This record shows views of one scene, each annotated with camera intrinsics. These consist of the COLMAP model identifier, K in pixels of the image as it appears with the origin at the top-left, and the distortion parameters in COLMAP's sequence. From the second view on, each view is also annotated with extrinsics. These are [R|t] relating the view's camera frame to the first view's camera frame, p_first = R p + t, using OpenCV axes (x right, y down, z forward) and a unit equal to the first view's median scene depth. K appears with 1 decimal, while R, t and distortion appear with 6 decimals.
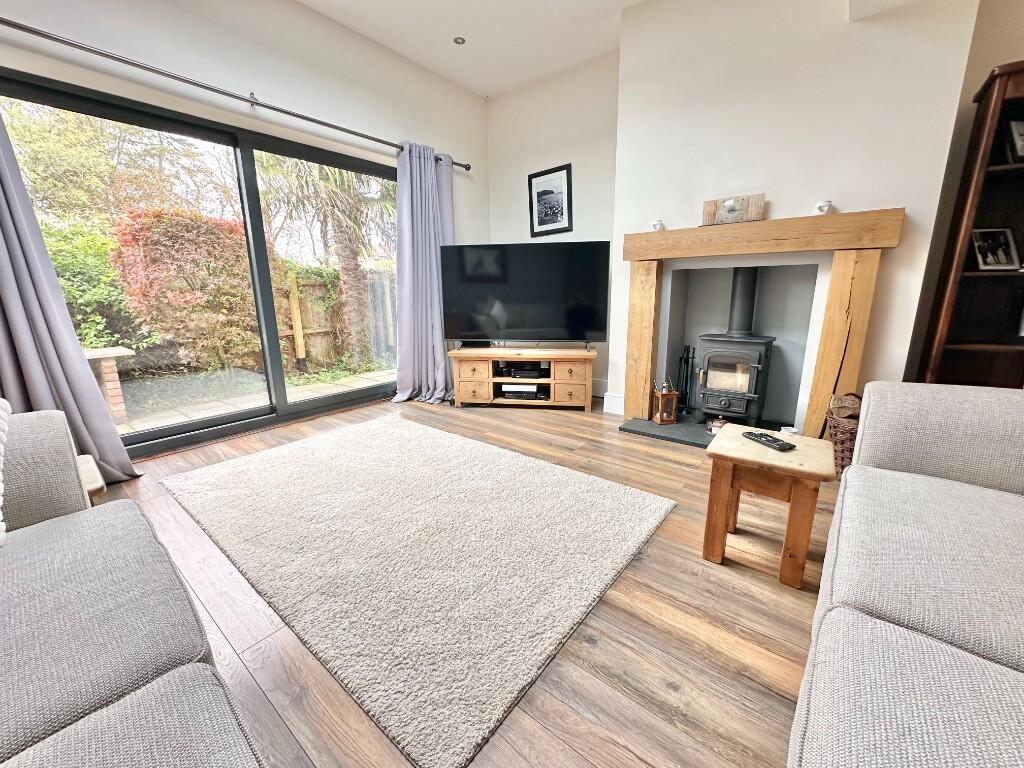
lens RADIAL K [[407.0, 0, 509.8], [0, 407.0, 384.5], [0, 0, 1]] dist [-0.003181, -0.000145]
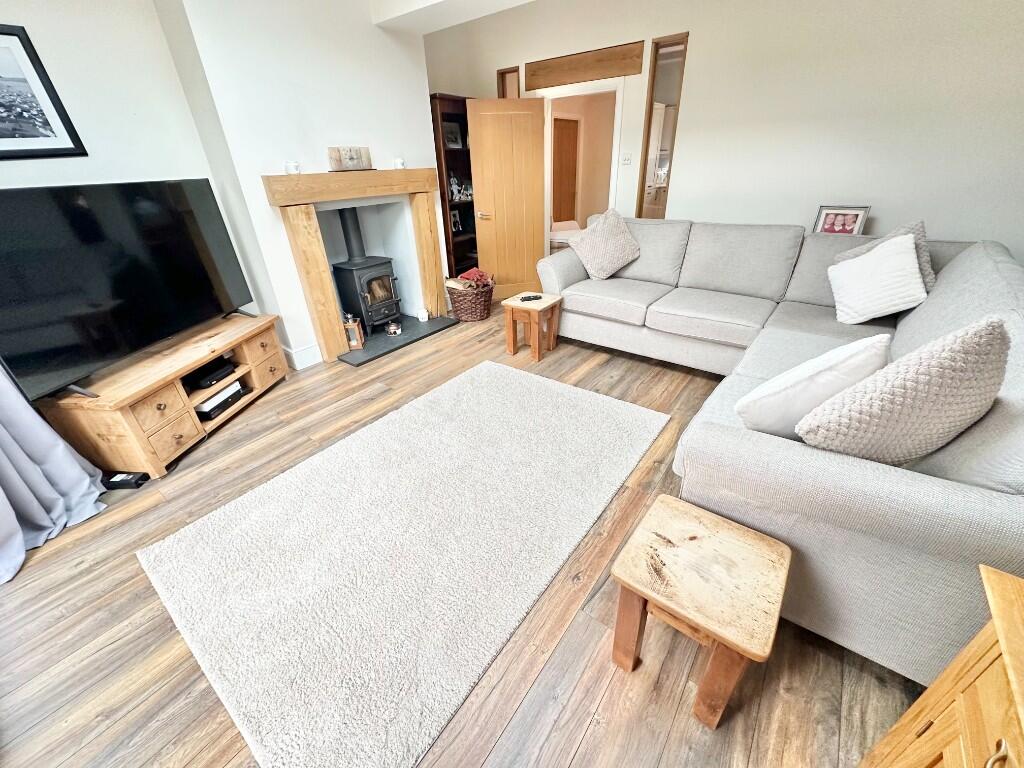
lens RADIAL K [[407.0, 0, 511.2], [0, 407.0, 387.9], [0, 0, 1]] dist [-0.003181, -0.000145]
pose [[-0.034661, -0.471762, 0.881045, -0.713827], [0.260377, 0.846866, 0.463704, -0.233799], [-0.964885, 0.245477, 0.093482, 0.482760]]
